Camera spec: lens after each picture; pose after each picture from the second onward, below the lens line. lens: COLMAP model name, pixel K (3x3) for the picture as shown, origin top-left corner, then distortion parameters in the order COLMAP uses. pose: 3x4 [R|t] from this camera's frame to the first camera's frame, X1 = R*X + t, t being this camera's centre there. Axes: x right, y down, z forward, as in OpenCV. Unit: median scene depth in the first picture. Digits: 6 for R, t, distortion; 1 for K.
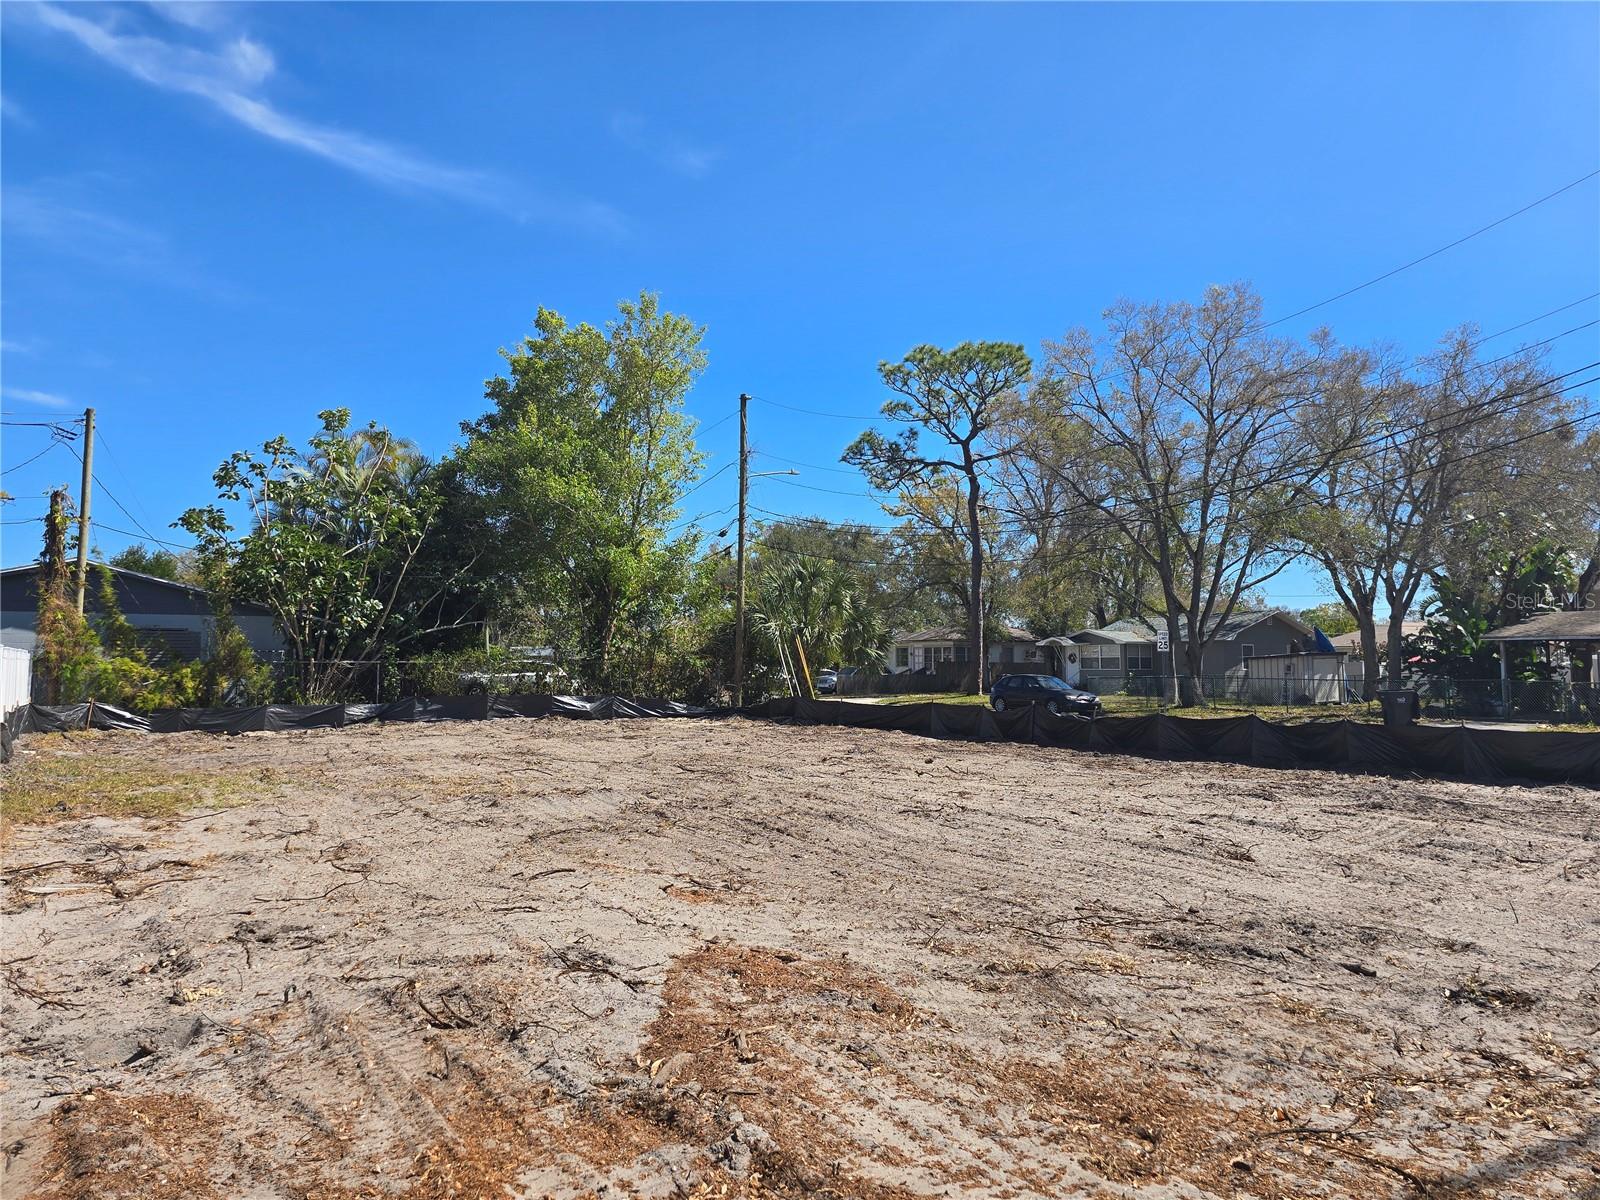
lens RADIAL K [[1069.7, 0, 791.8], [0, 1069.7, 591.3], [0, 0, 1]] dist [0.058438, -0.052366]
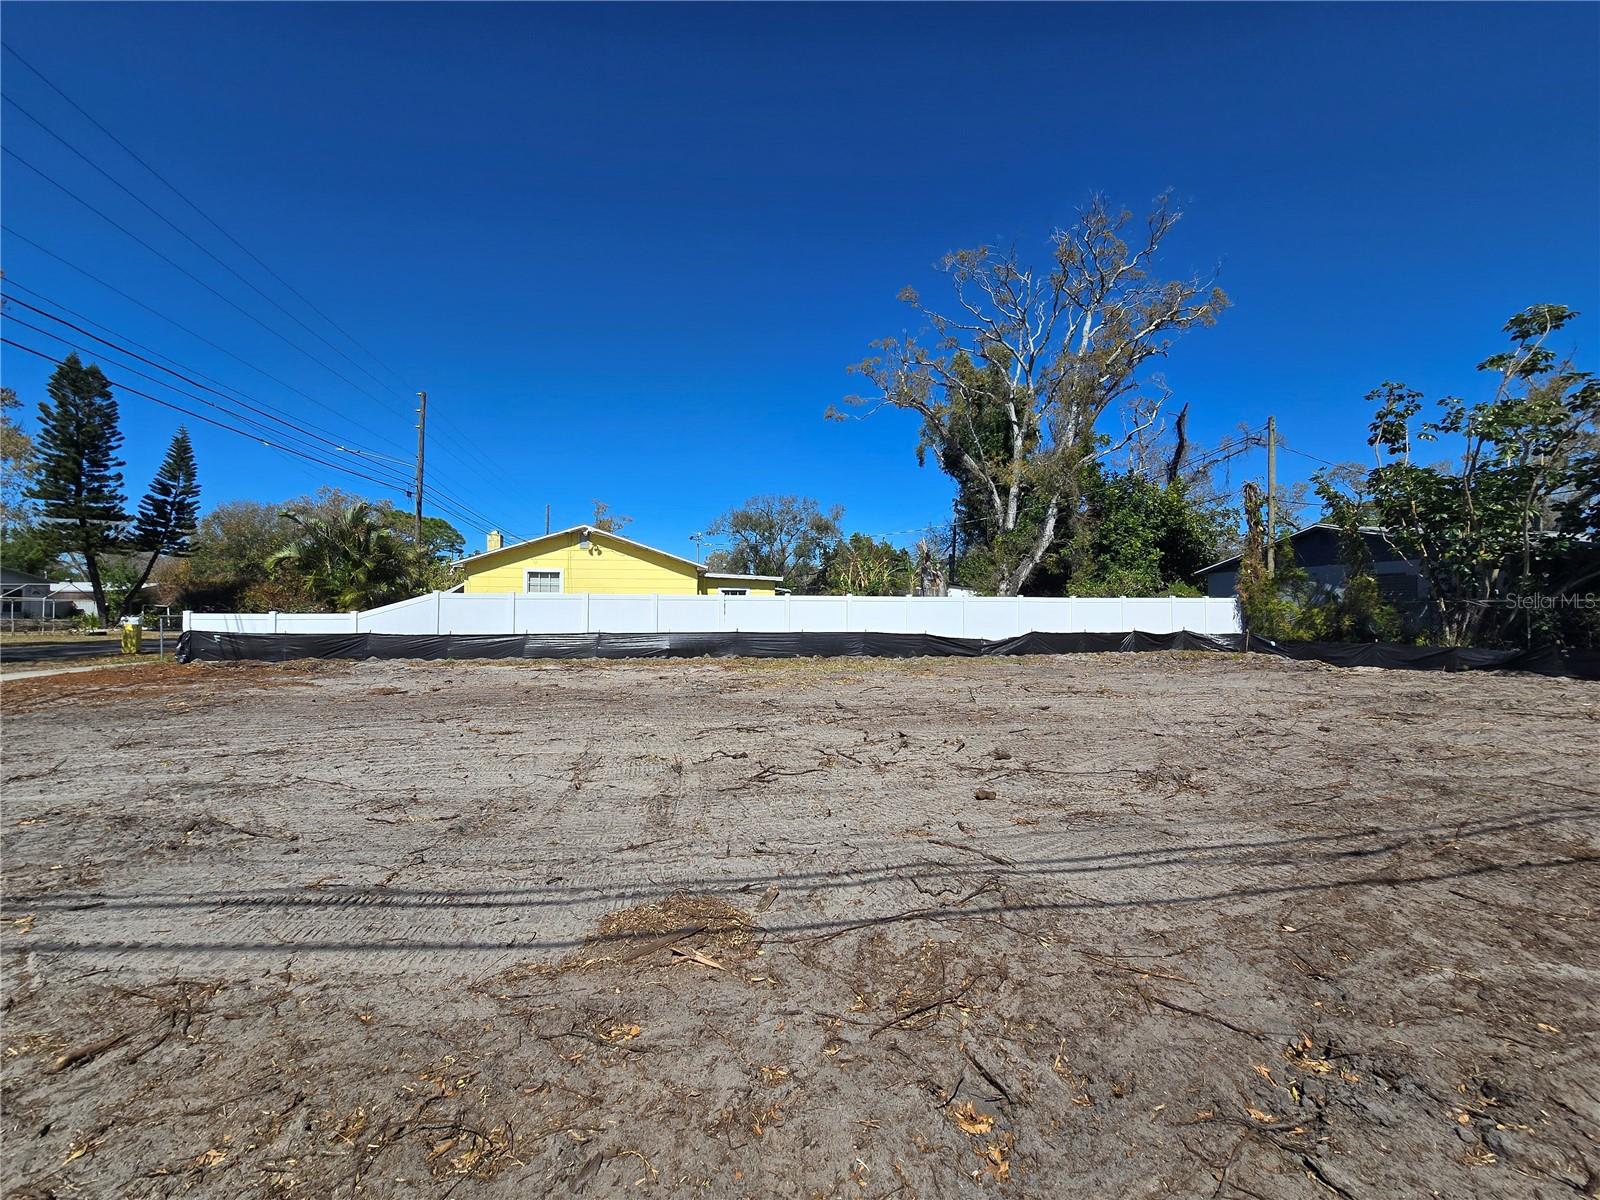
lens RADIAL K [[655.6, 0, 798.7], [0, 655.6, 600.9], [0, 0, 1]] dist [-0.002848, 0.000137]
pose [[-0.364678, -0.012621, -0.931048, 0.253345], [0.062815, 0.997297, -0.038123, 0.042306], [0.929012, -0.072387, -0.362900, 0.566187]]
